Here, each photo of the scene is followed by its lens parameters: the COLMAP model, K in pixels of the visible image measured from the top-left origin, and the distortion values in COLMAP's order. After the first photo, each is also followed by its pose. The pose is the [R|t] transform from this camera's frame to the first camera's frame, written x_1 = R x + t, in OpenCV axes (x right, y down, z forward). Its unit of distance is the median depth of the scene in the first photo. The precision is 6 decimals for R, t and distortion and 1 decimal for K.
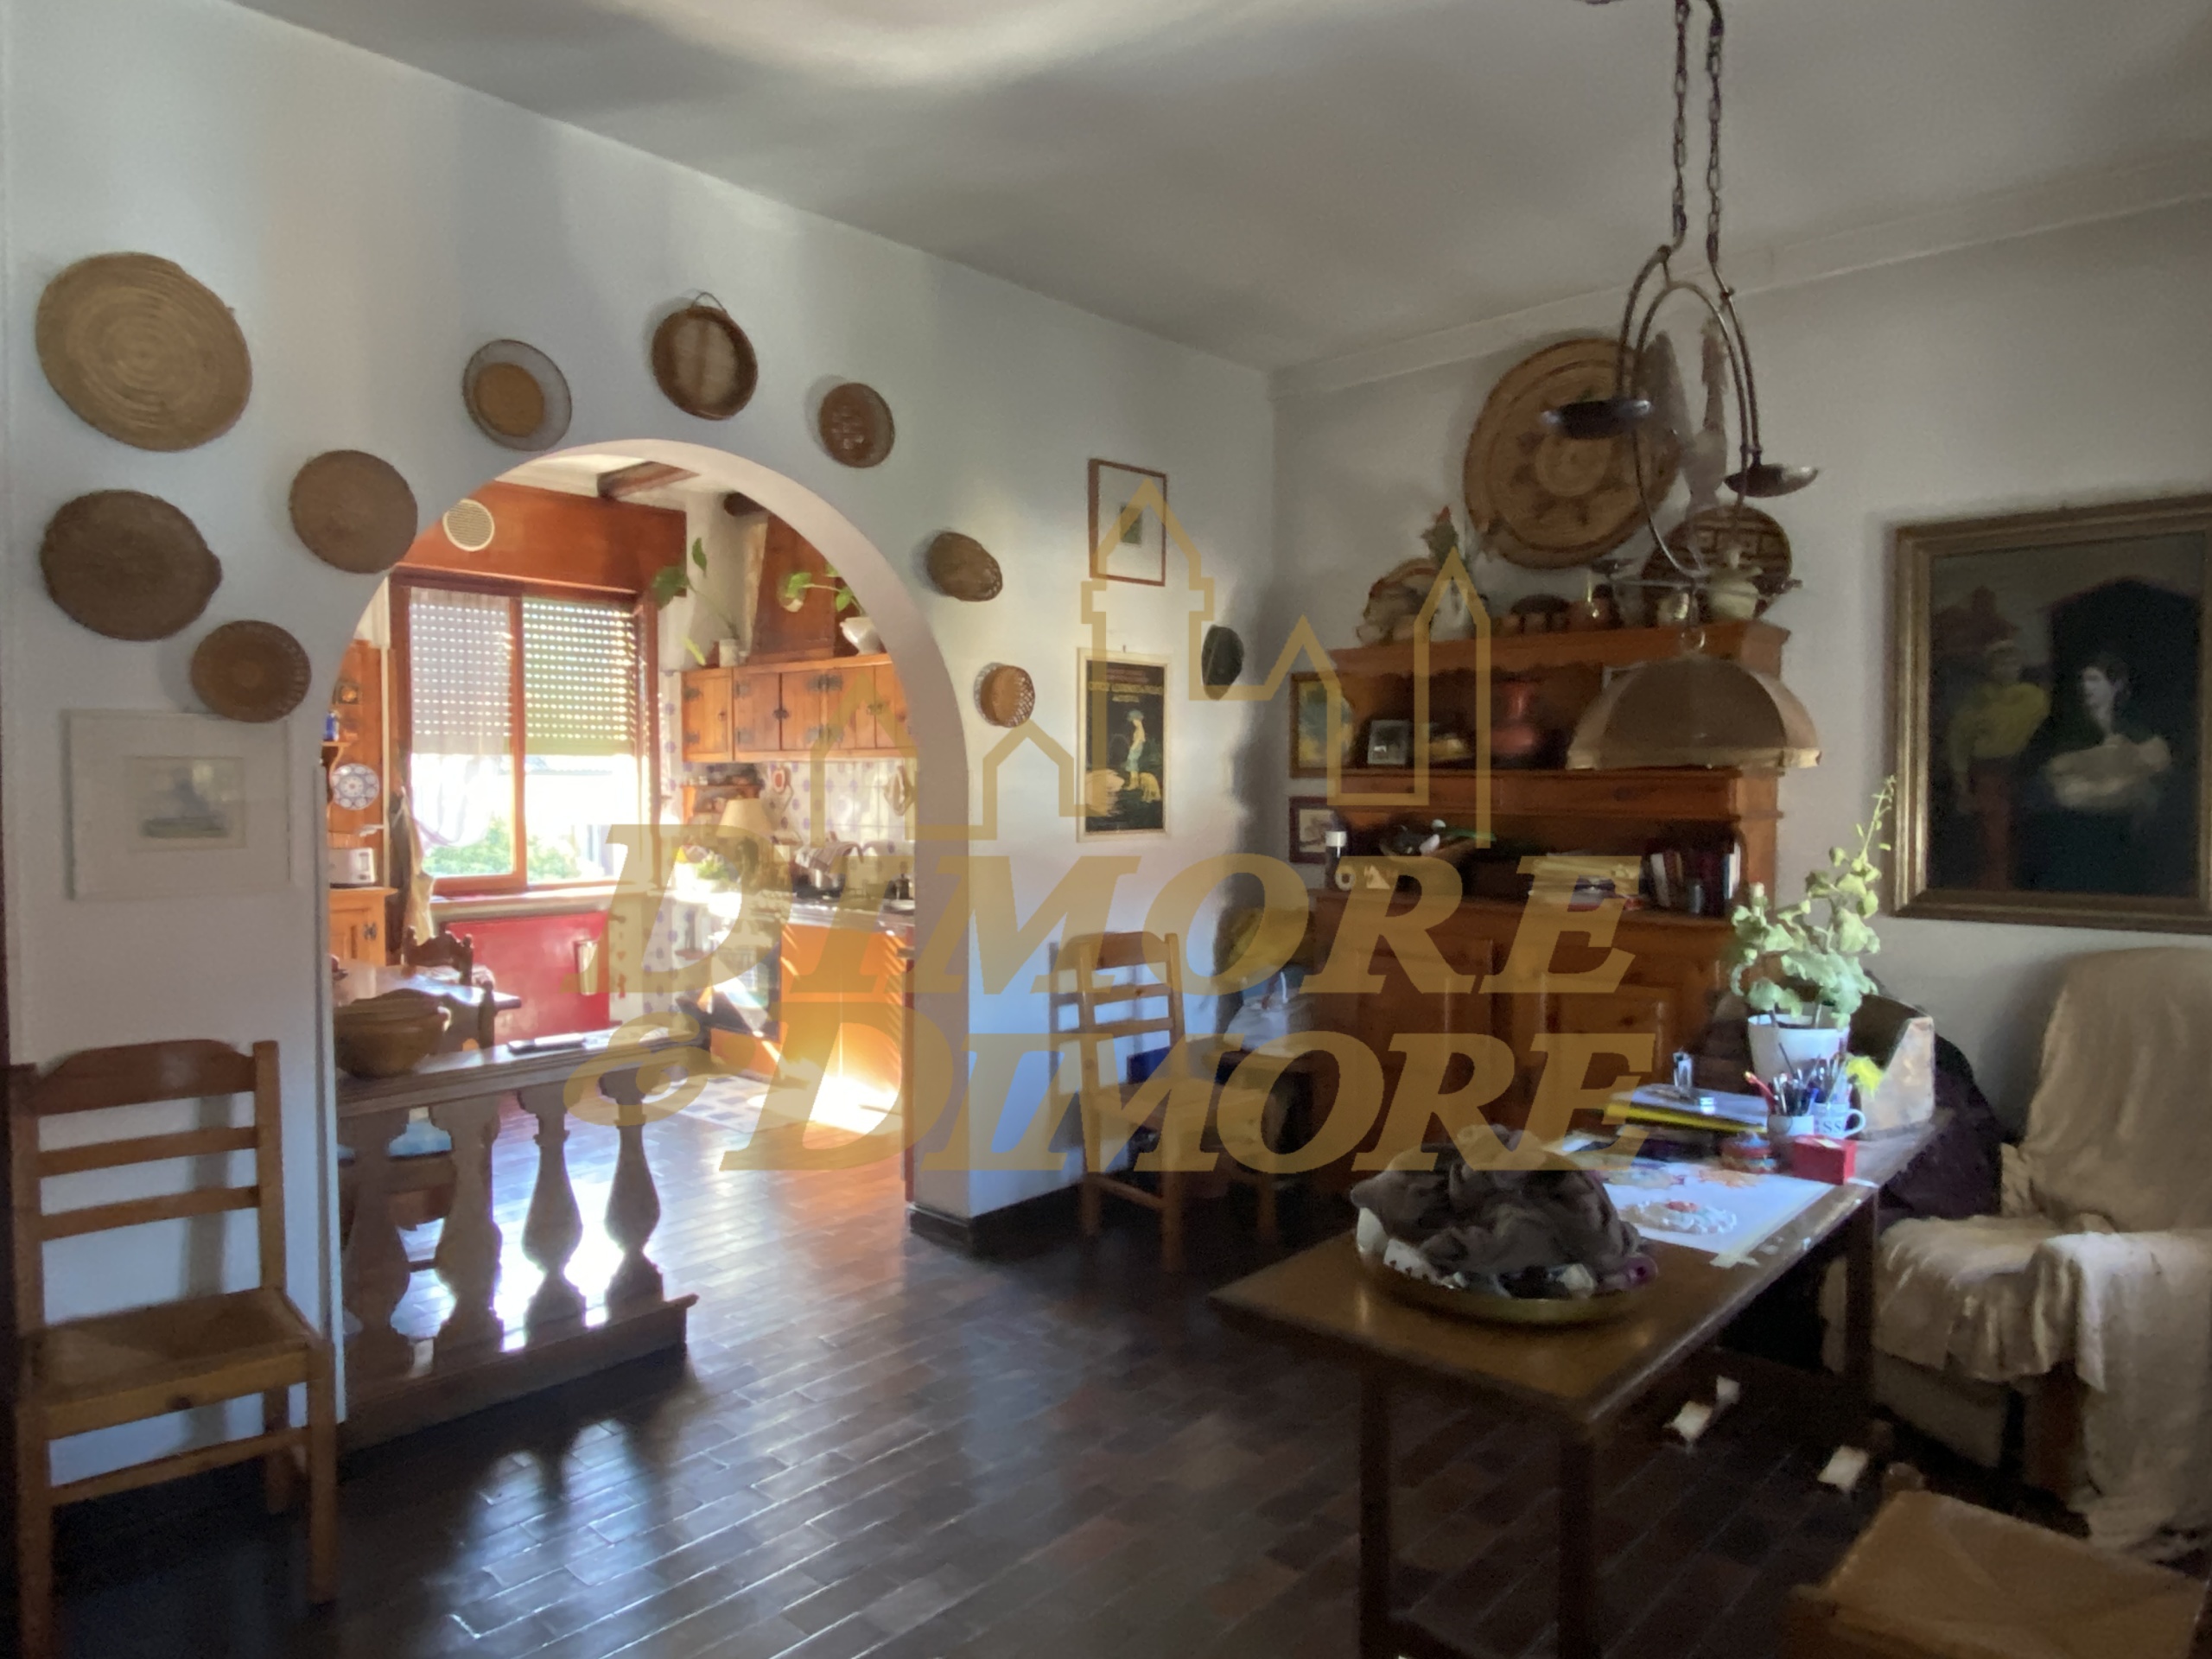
lens RADIAL K [[1386.2, 0, 1114.7], [0, 1386.2, 829.8], [0, 0, 1]] dist [0.101277, -0.156992]
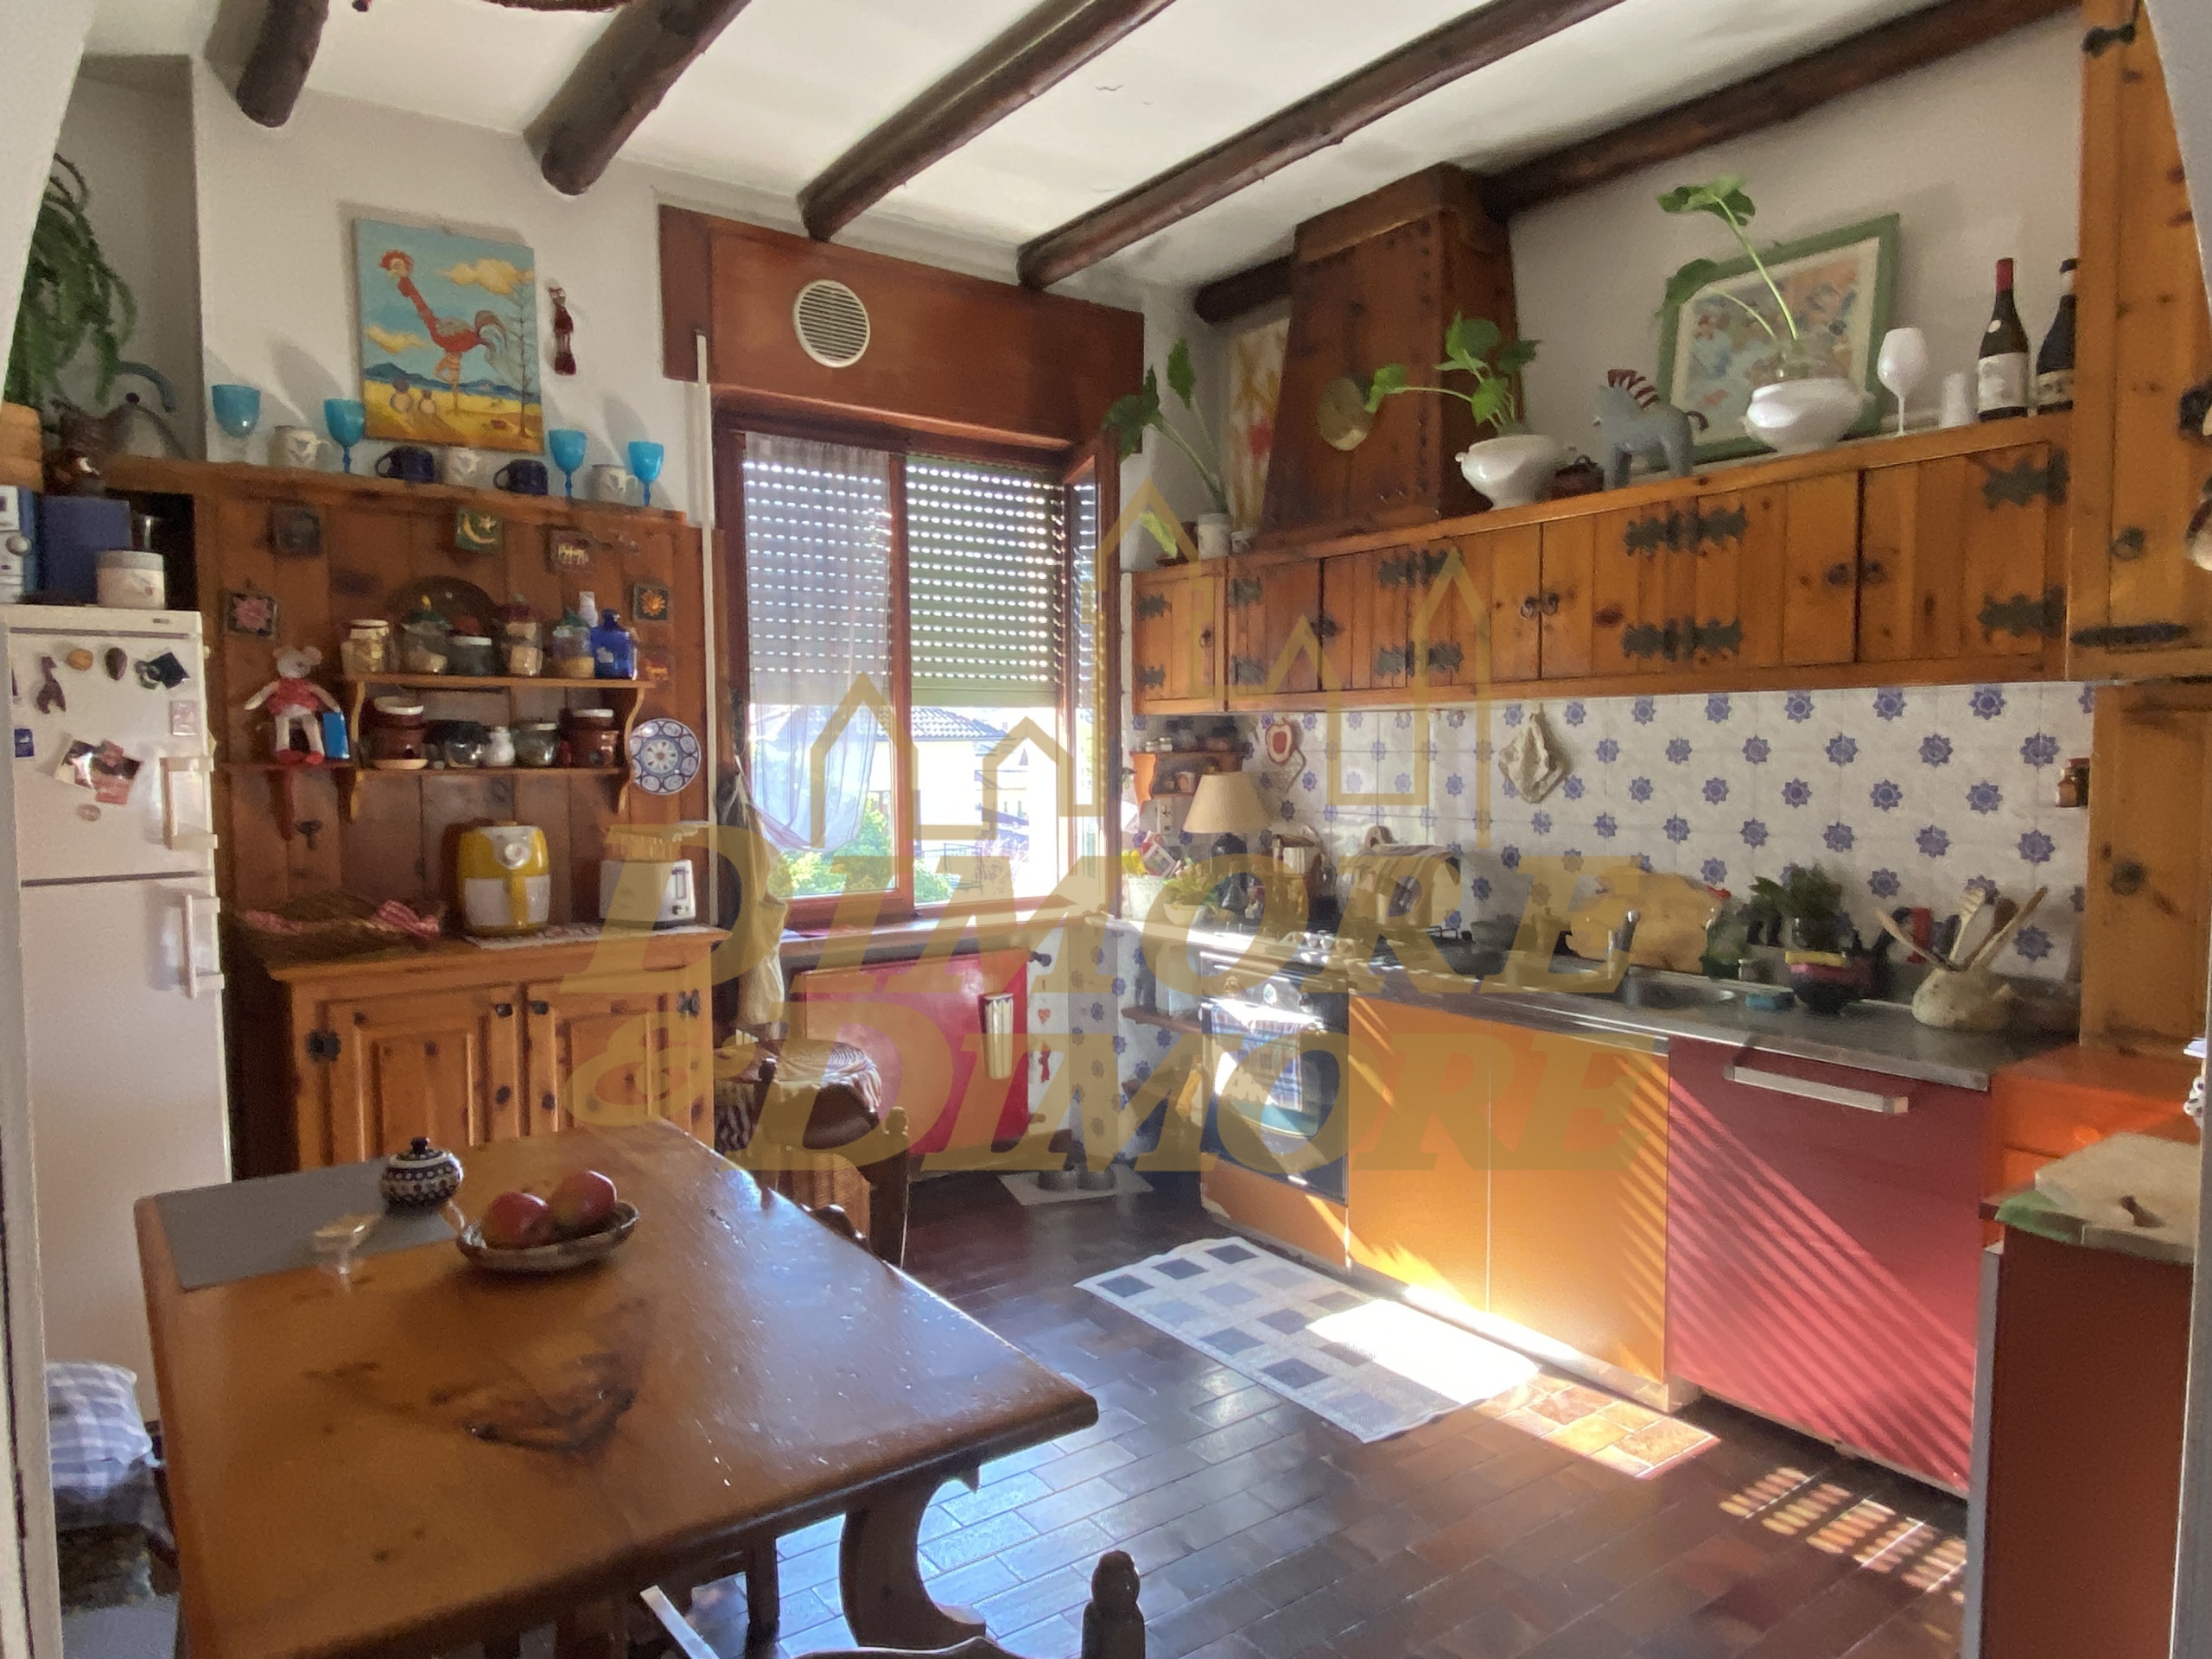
lens RADIAL K [[1386.2, 0, 1114.7], [0, 1386.2, 829.8], [0, 0, 1]] dist [0.101277, -0.156992]
pose [[0.982015, 0.005600, -0.188718, -0.224270], [-0.000915, 0.999689, 0.024905, -0.013428], [0.188799, -0.024284, 0.981716, 0.424364]]
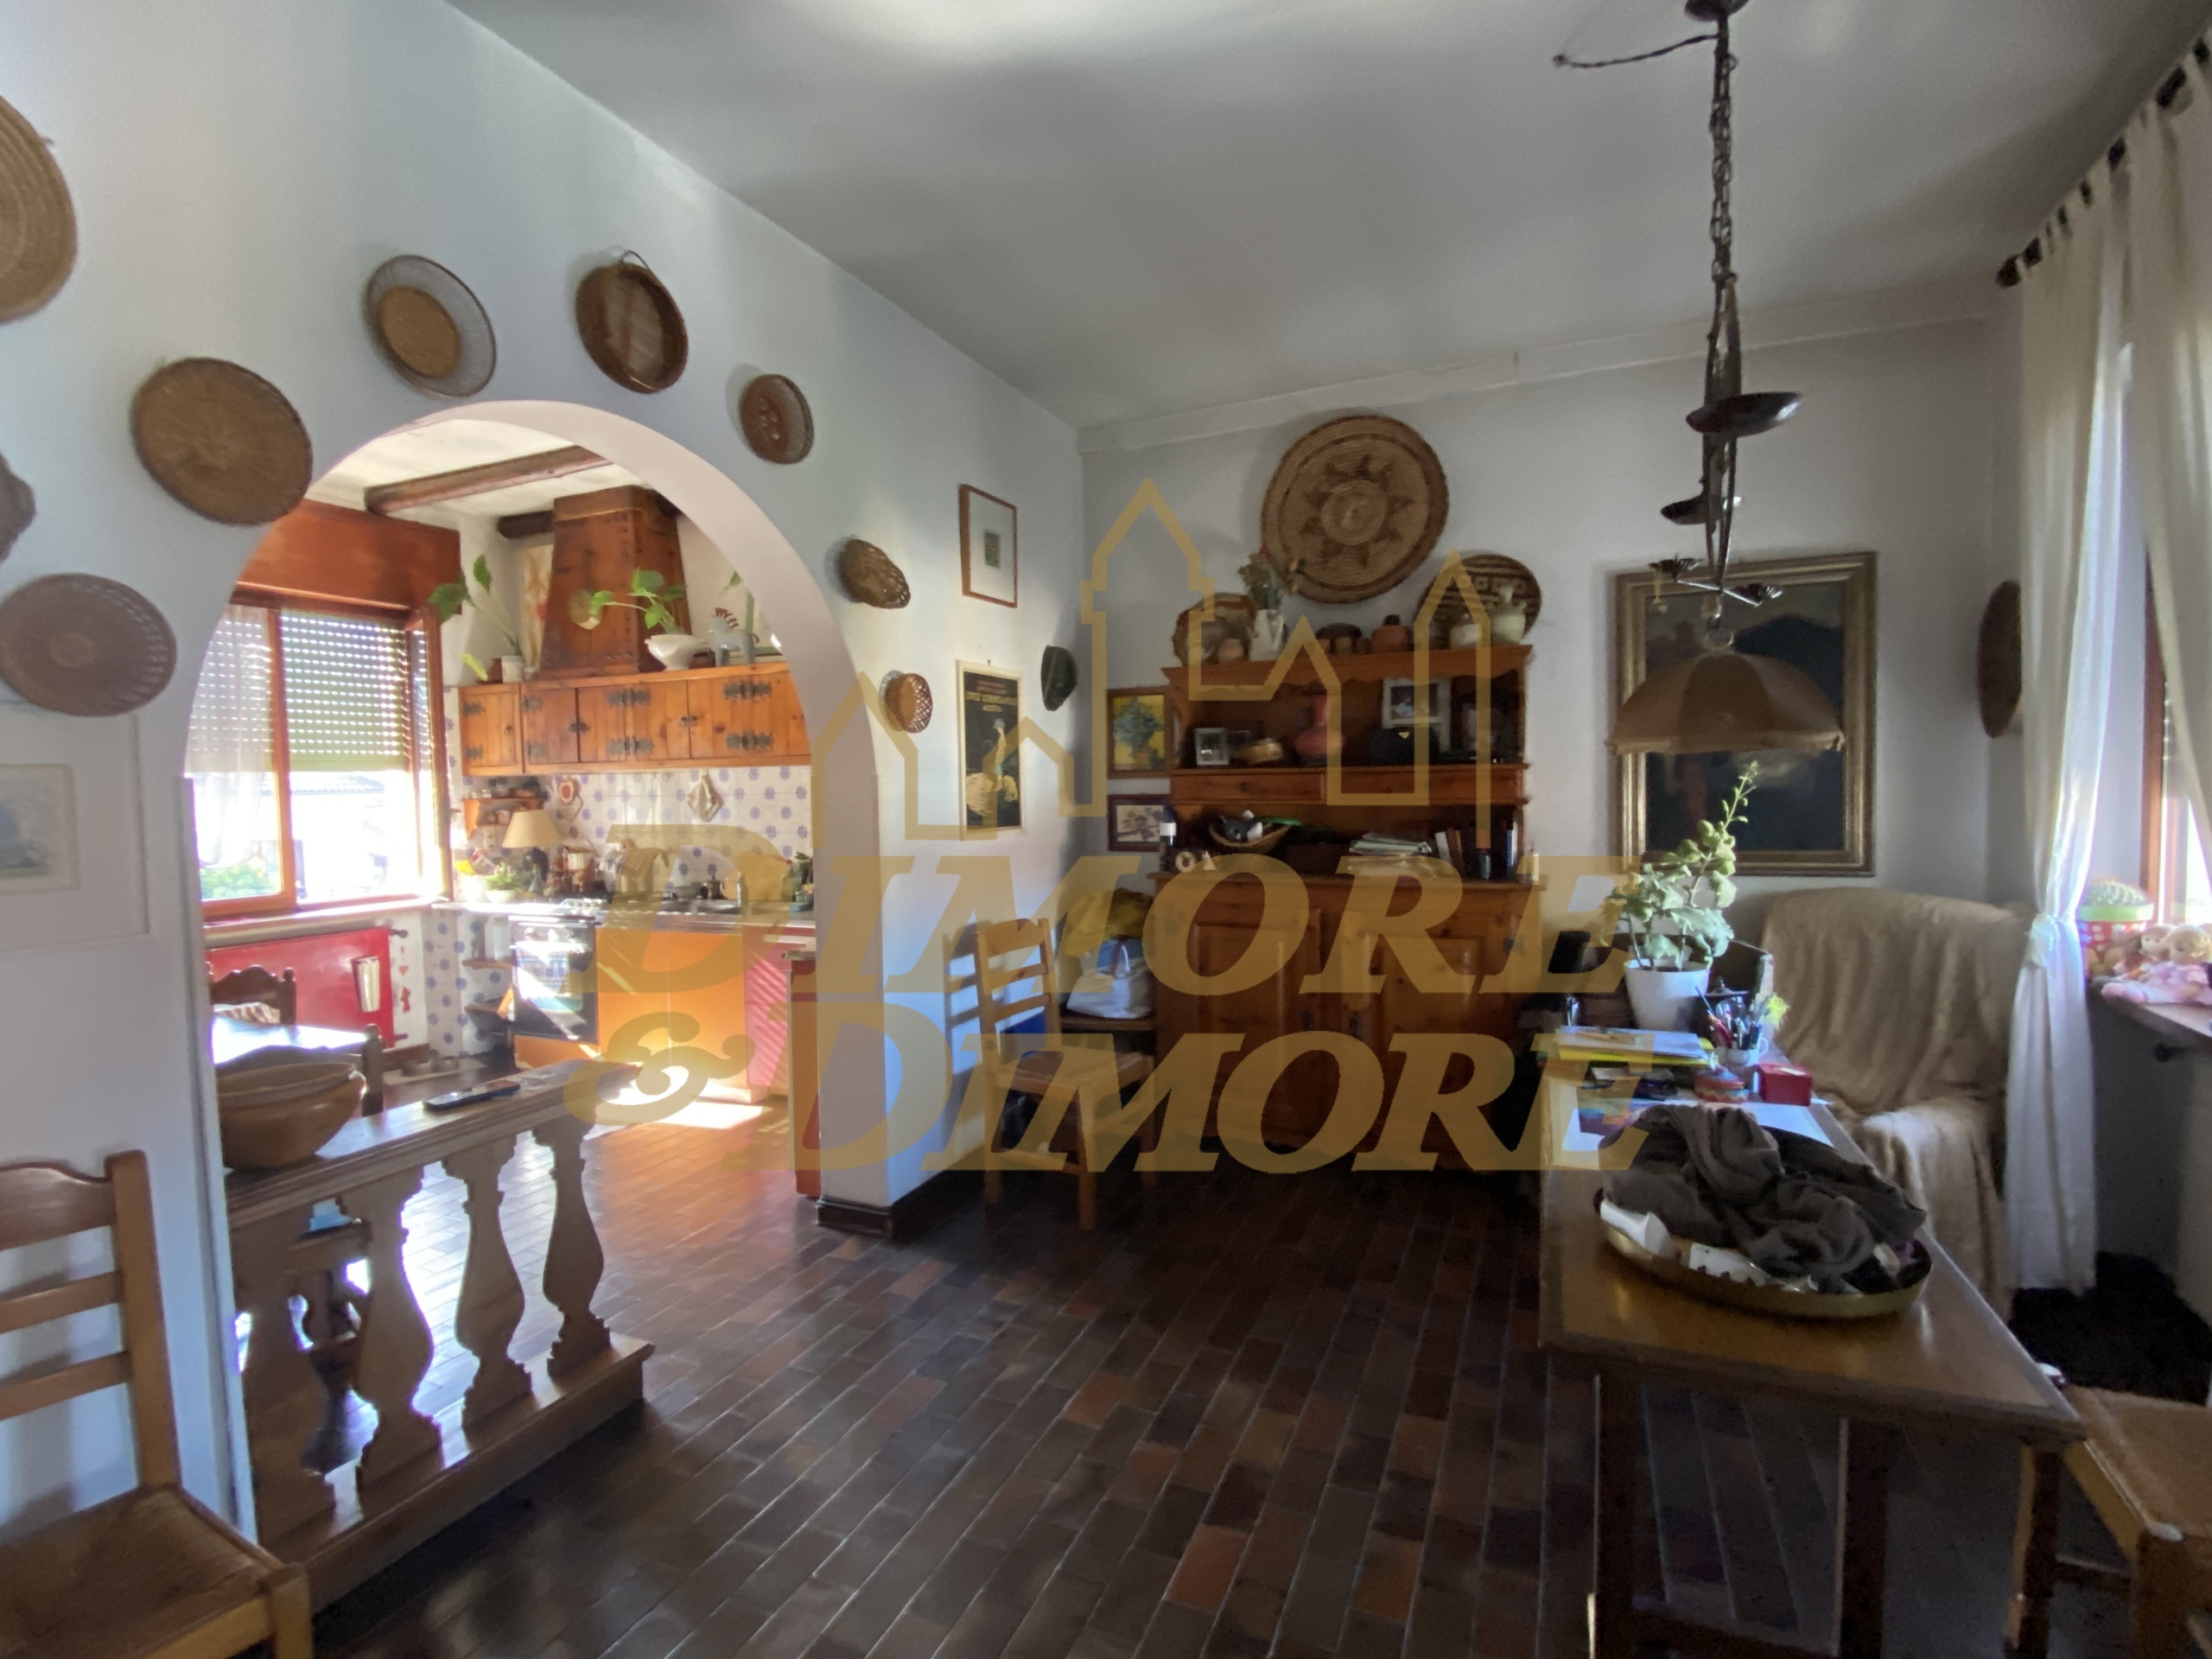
lens RADIAL K [[1038.9, 0, 1103.7], [0, 1038.9, 831.6], [0, 0, 1]] dist [0.014376, -0.020132]
pose [[0.946135, -0.034467, 0.321931, -0.127809], [0.031890, 0.999403, 0.013277, -0.003461], [-0.322197, -0.002295, 0.946670, 0.145096]]
